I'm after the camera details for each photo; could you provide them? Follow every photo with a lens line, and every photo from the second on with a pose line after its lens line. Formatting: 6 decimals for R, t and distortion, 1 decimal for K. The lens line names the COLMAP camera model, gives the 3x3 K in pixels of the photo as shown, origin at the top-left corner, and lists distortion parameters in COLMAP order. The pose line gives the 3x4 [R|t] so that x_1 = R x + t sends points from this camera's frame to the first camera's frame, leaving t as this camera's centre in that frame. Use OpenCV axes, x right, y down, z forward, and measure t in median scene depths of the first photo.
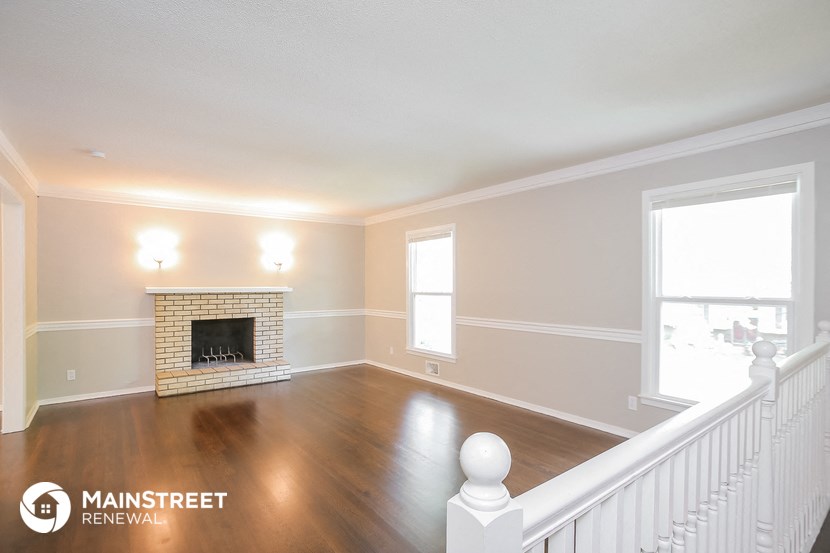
lens RADIAL K [[398.1, 0, 410.0], [0, 398.1, 283.9], [0, 0, 1]] dist [-0.021595, -0.000110]
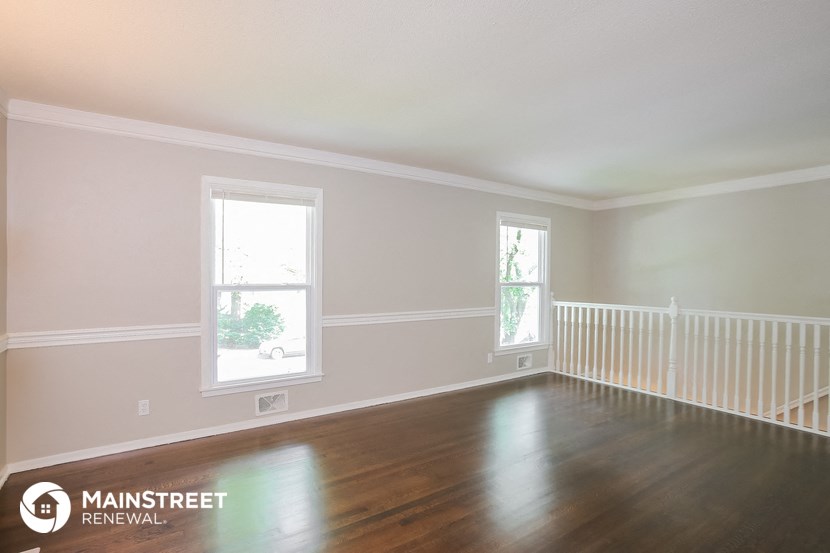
lens RADIAL K [[398.1, 0, 418.1], [0, 398.1, 280.1], [0, 0, 1]] dist [-0.021595, -0.000110]
pose [[0.111013, -0.012295, 0.993743, -0.566896], [-0.007071, 0.999888, 0.013161, 0.002938], [-0.993794, -0.008488, 0.110913, 0.706537]]
